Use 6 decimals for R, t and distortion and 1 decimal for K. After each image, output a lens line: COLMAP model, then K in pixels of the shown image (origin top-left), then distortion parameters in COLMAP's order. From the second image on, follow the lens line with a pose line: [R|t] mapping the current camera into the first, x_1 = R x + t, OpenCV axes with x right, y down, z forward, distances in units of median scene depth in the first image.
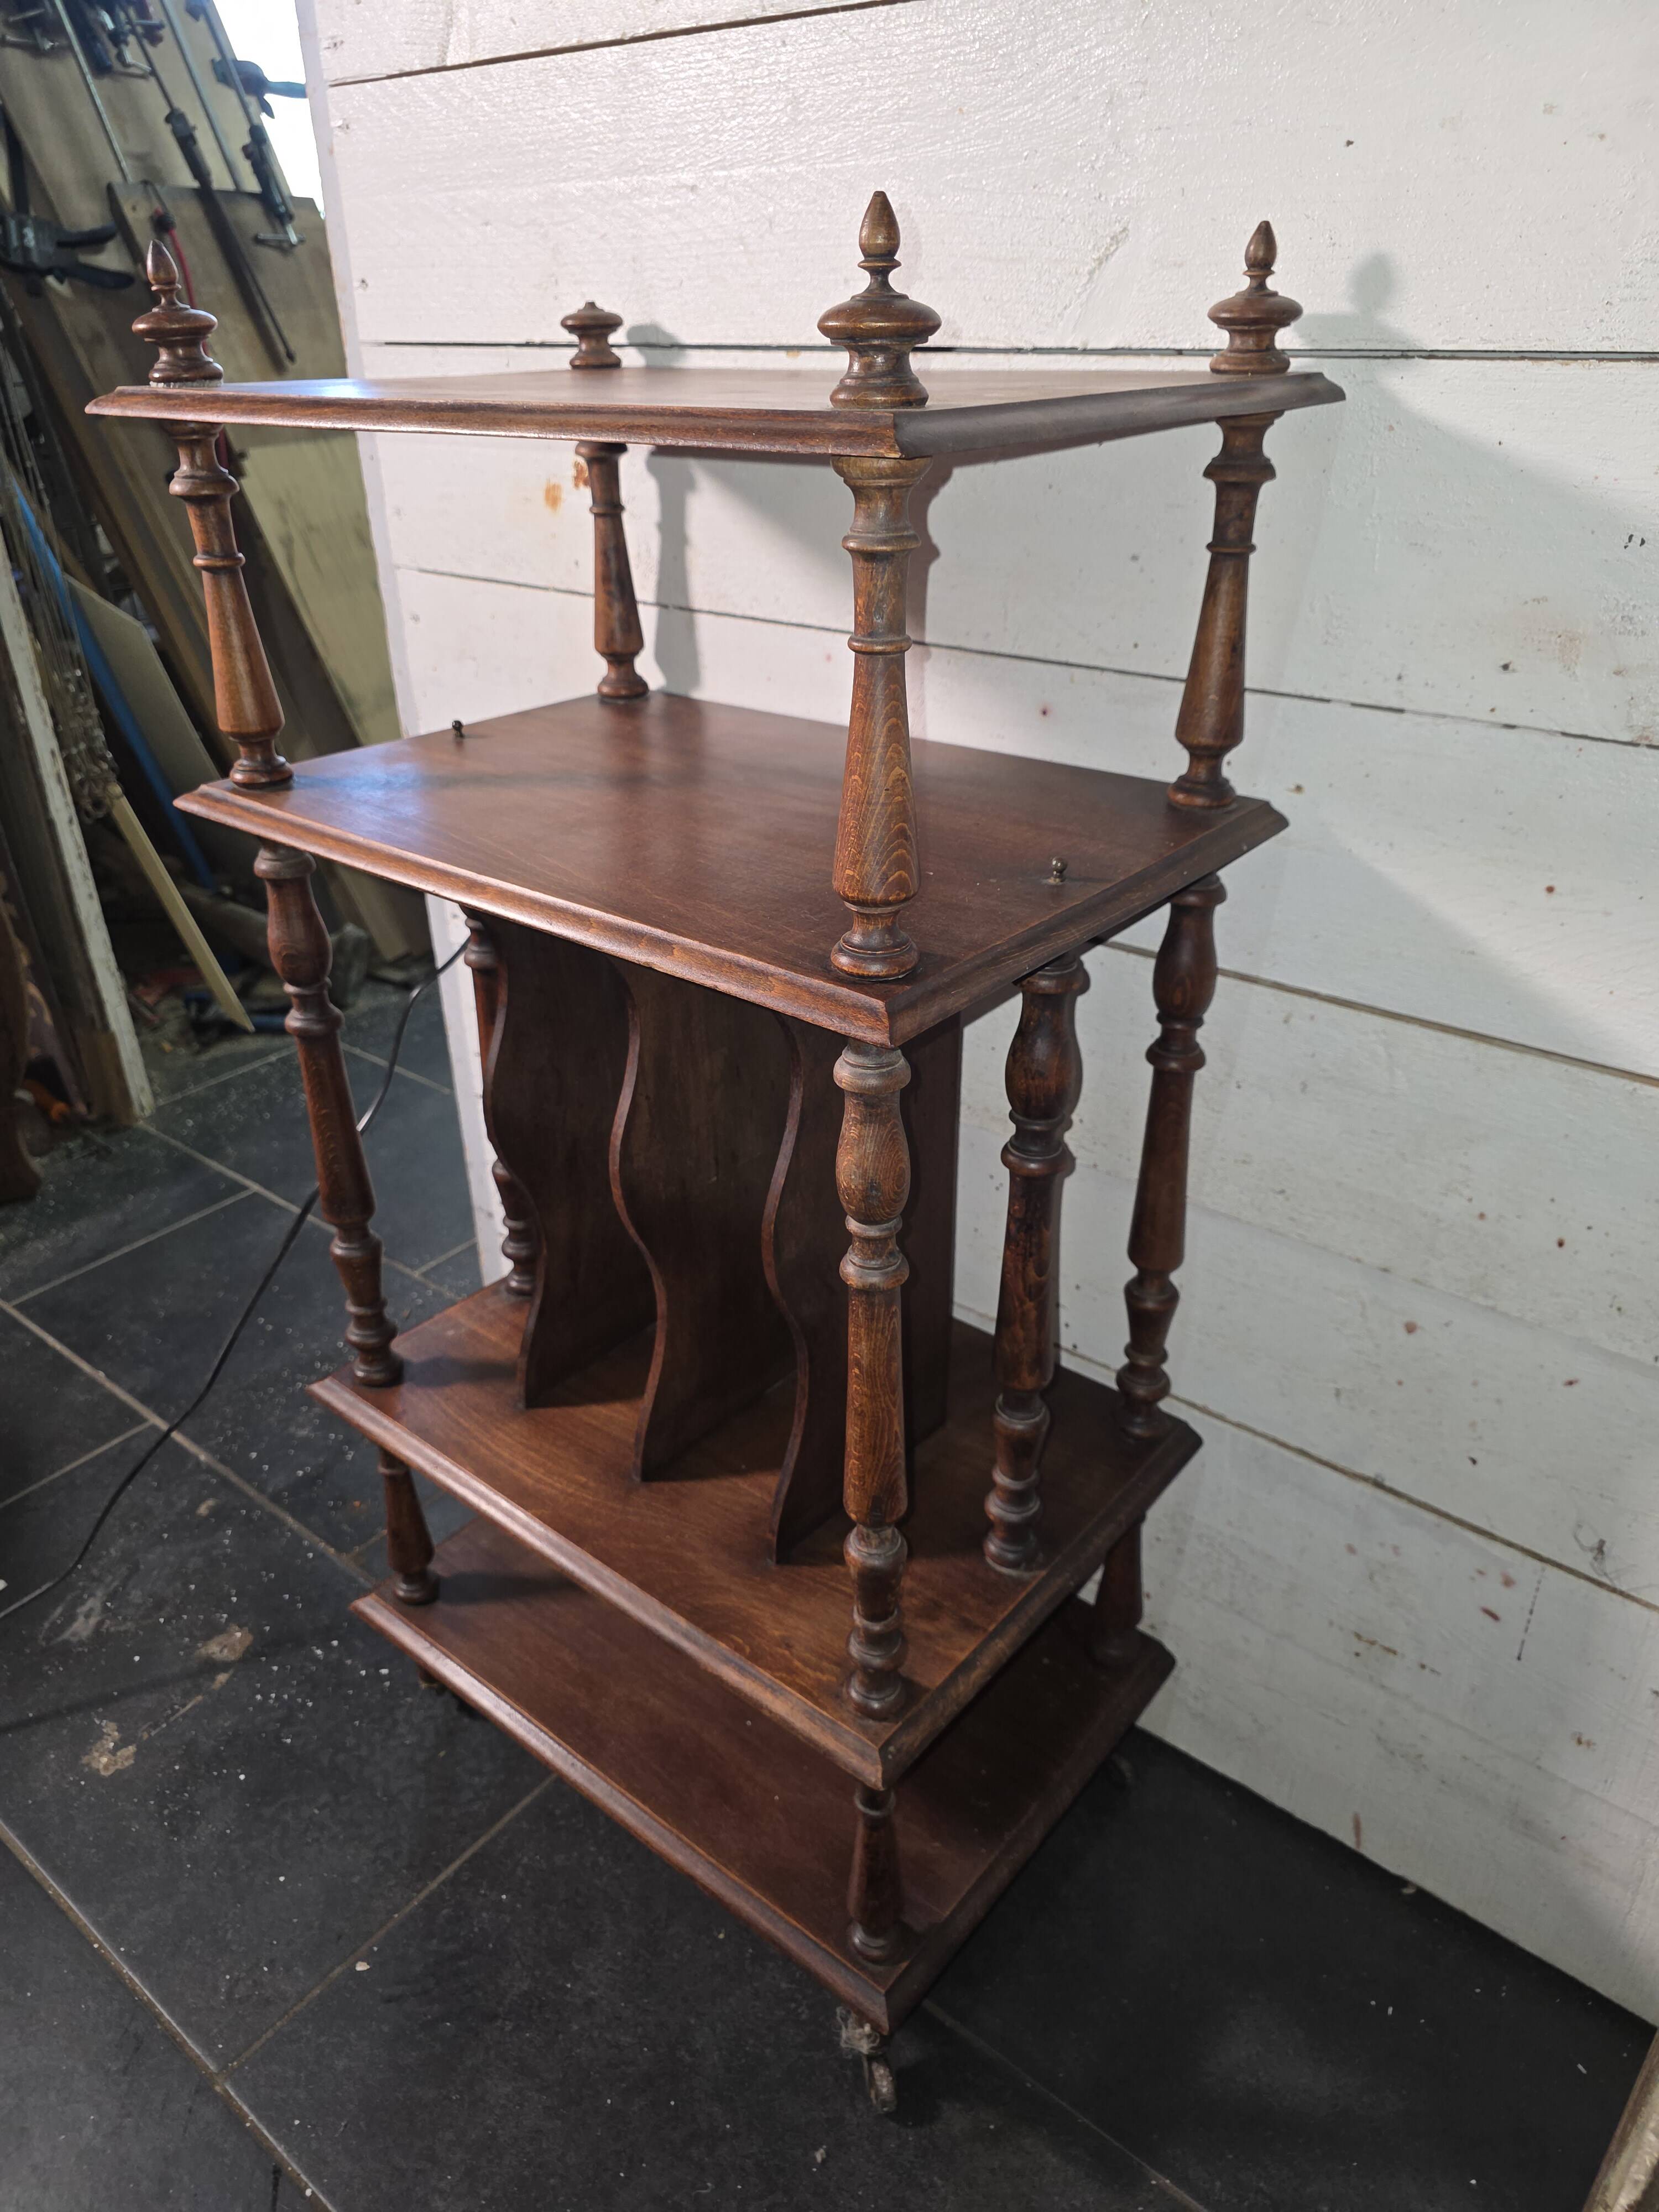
lens RADIAL K [[1504.7, 0, 824.3], [0, 1504.7, 1125.6], [0, 0, 1]] dist [0.027700, -0.023724]
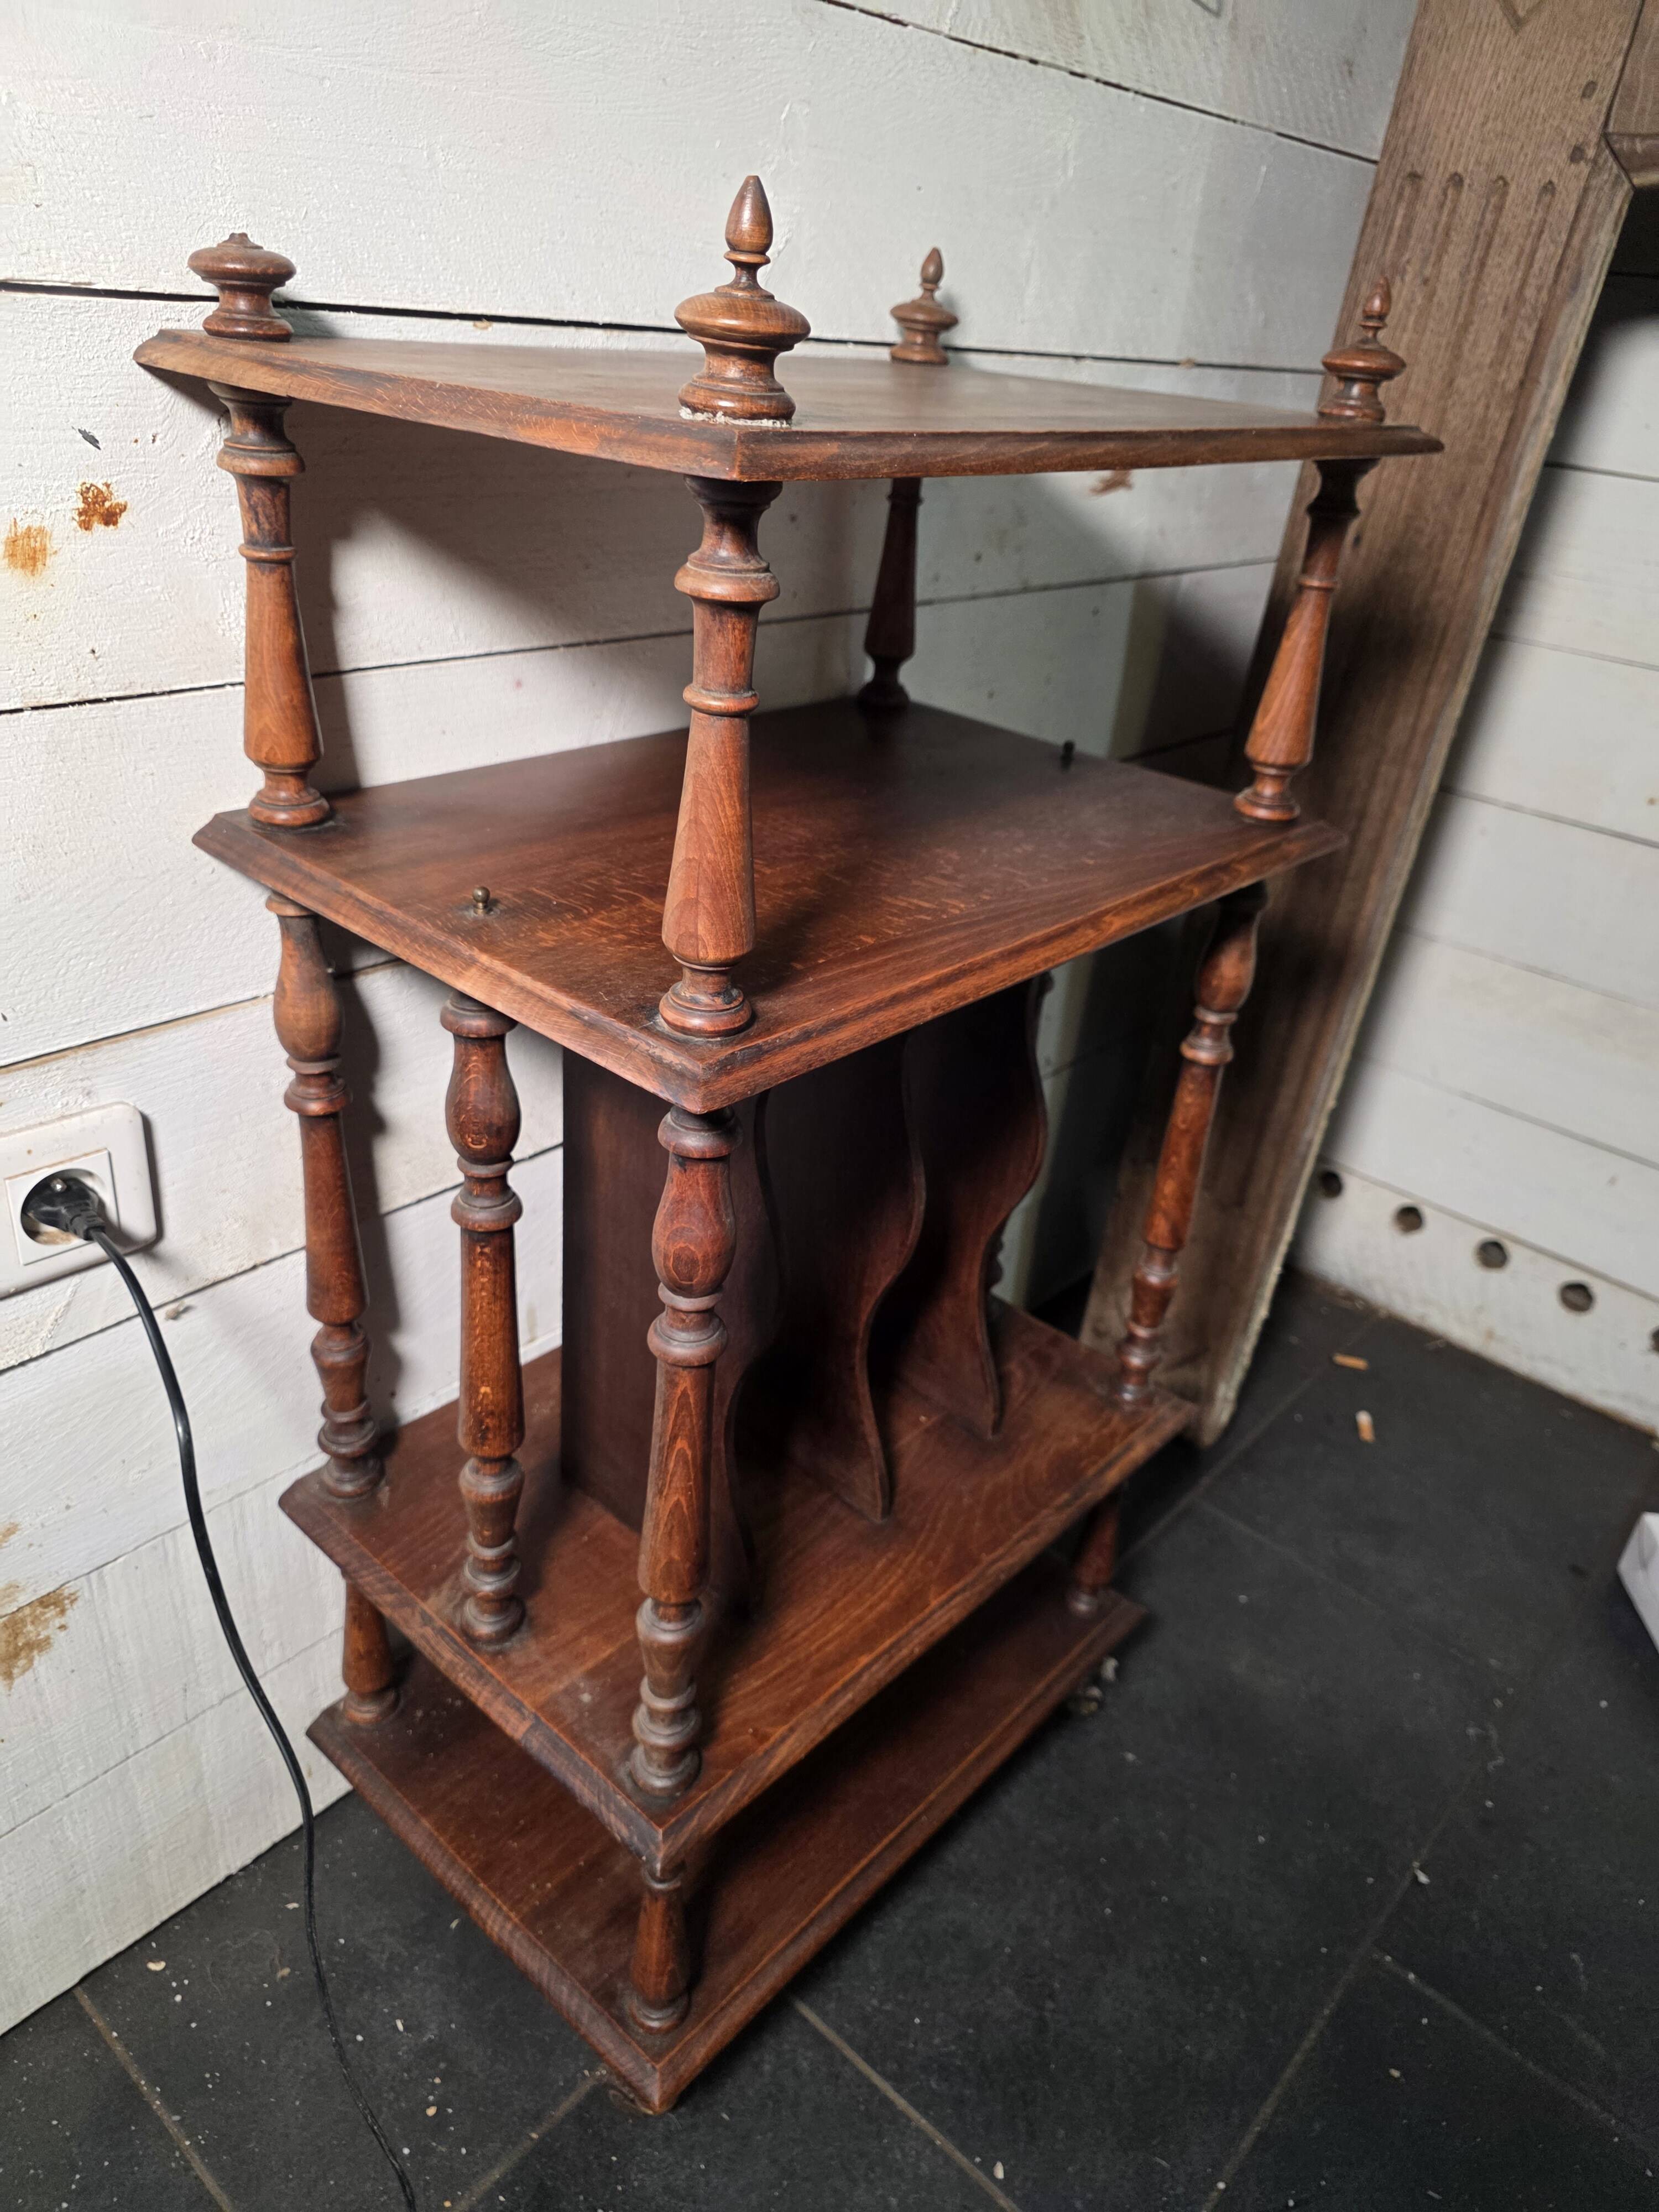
lens RADIAL K [[1508.3, 0, 820.9], [0, 1508.3, 1139.8], [0, 0, 1]] dist [0.006300, 0.000848]
pose [[0.044661, -0.477308, 0.877600, -0.824762], [0.399629, 0.813663, 0.422197, -0.375576], [-0.915589, 0.331858, 0.227085, 0.703522]]
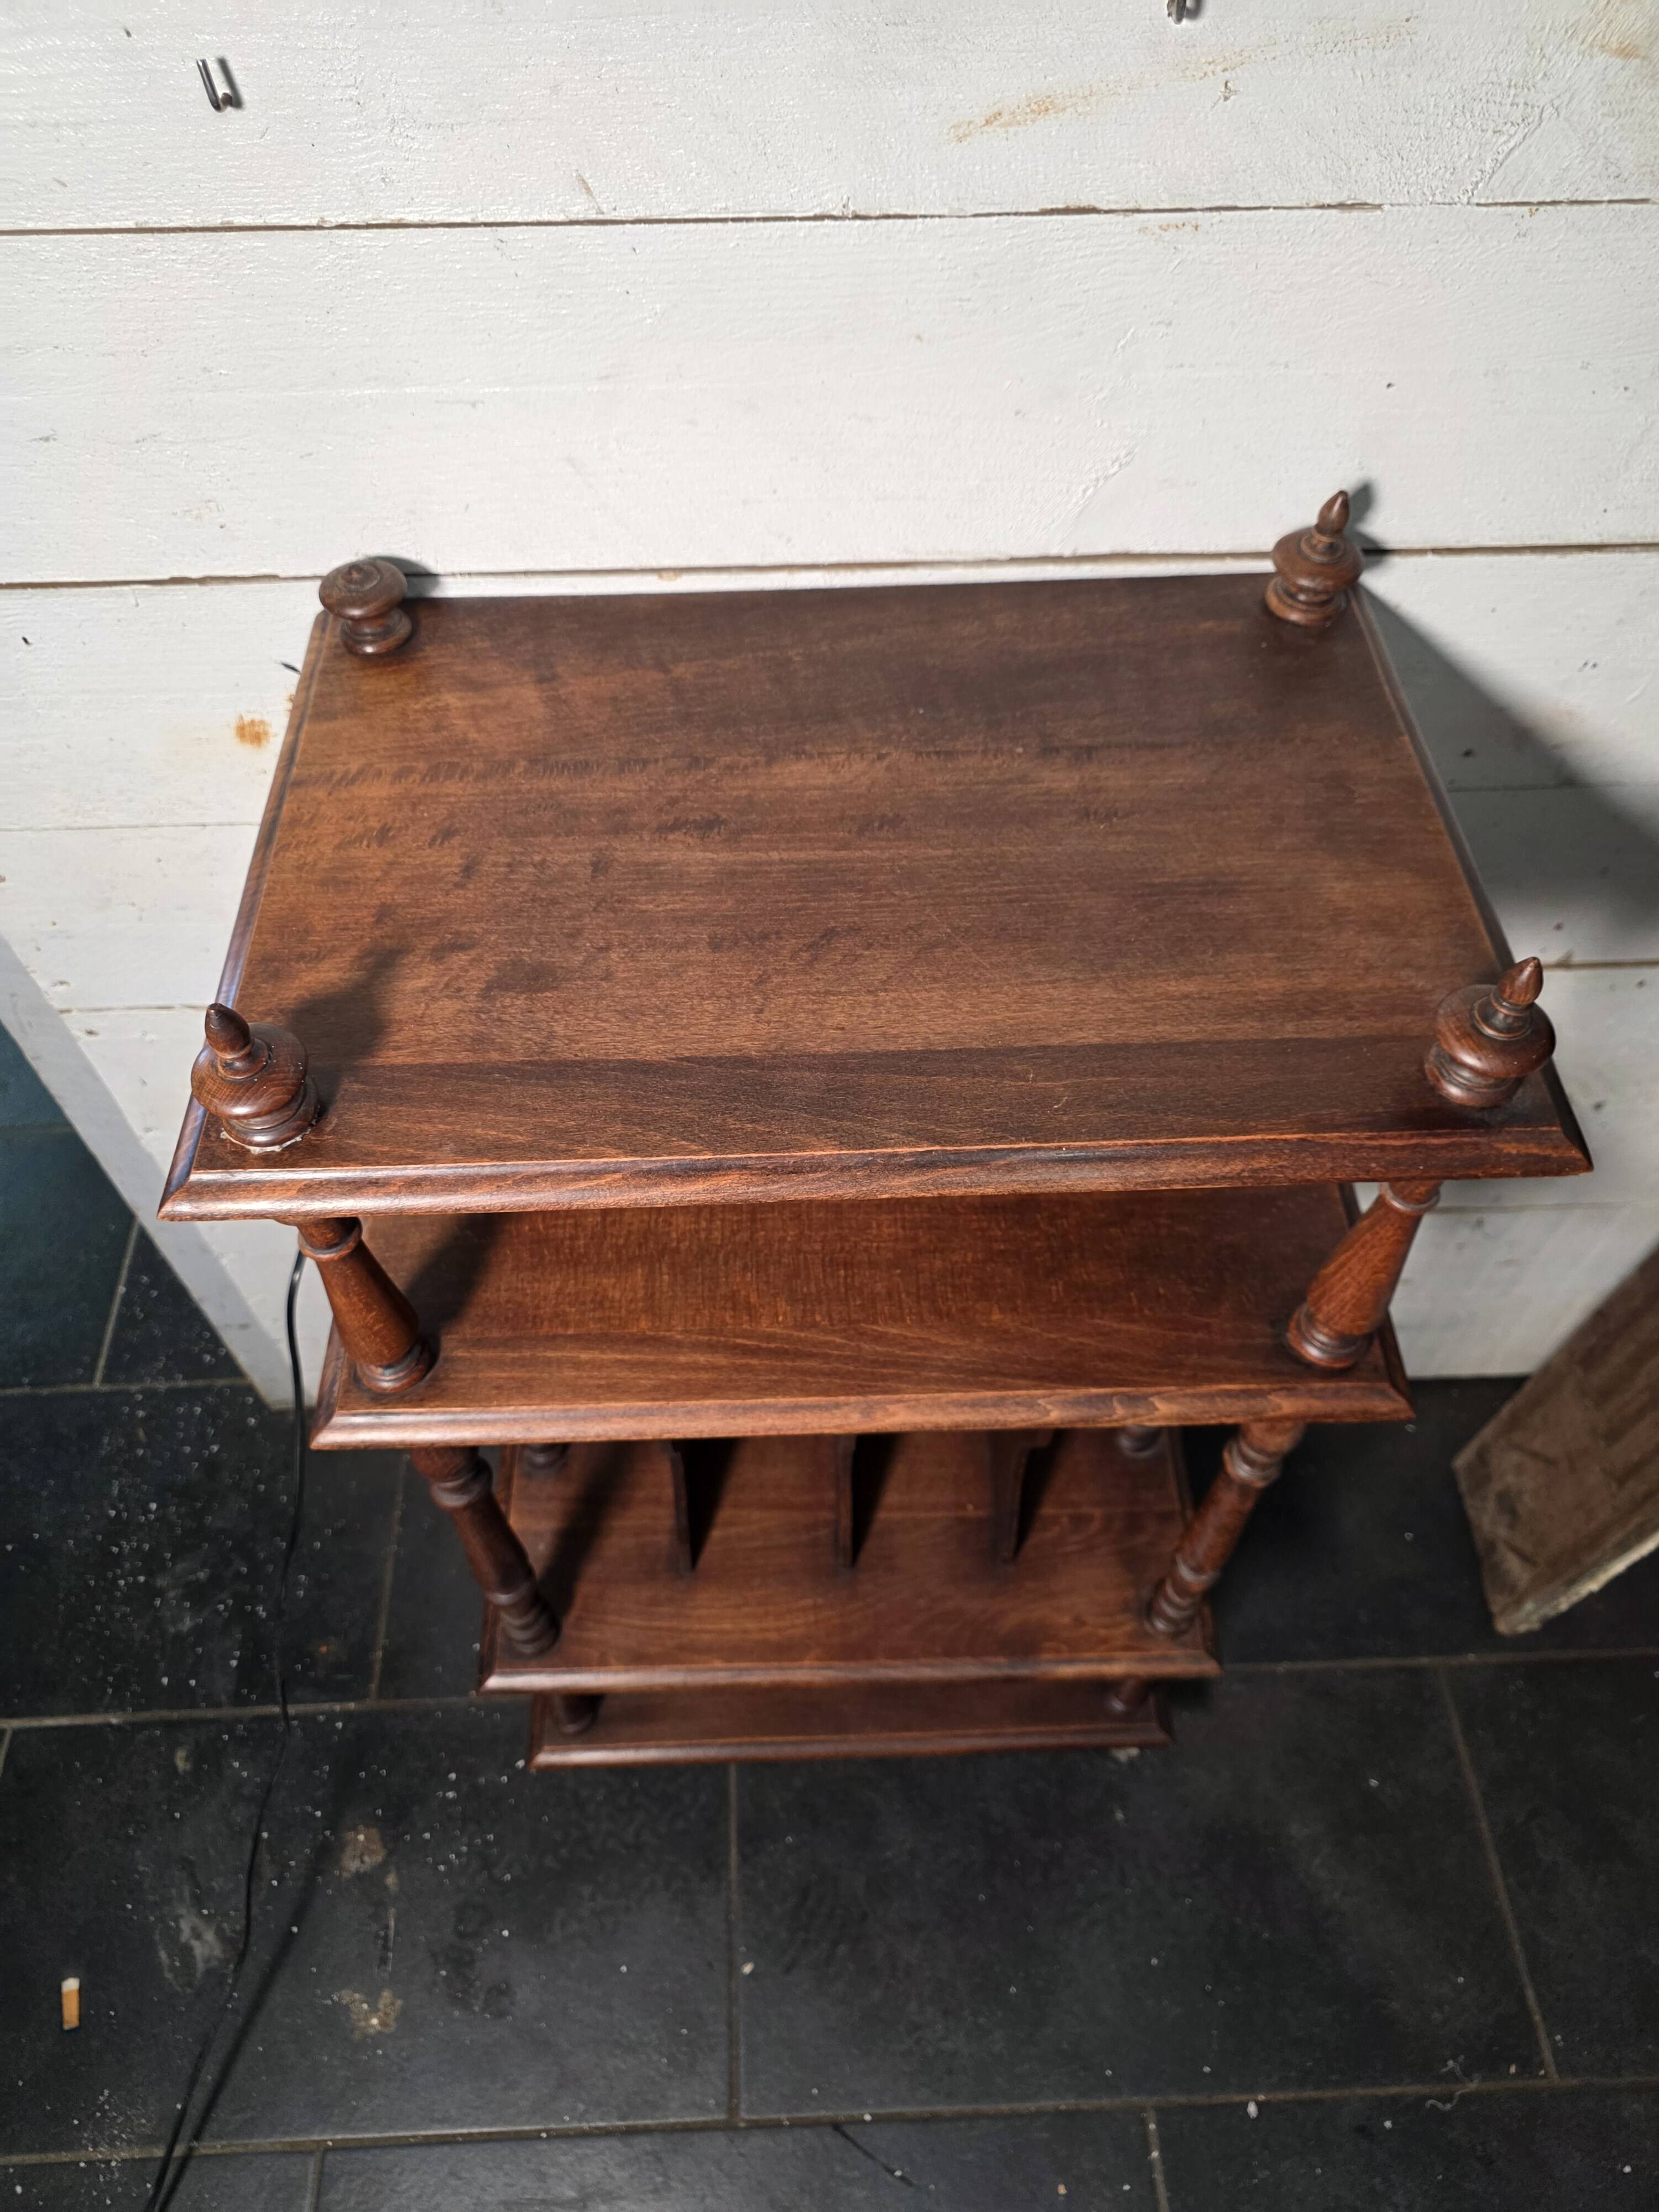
lens RADIAL K [[1505.0, 0, 813.5], [0, 1505.0, 1107.7], [0, 0, 1]] dist [0.022704, -0.017818]
pose [[0.750683, -0.529630, 0.394927, -0.385742], [0.310117, 0.810310, 0.497218, -0.582880], [-0.583355, -0.250780, 0.772533, 0.224047]]
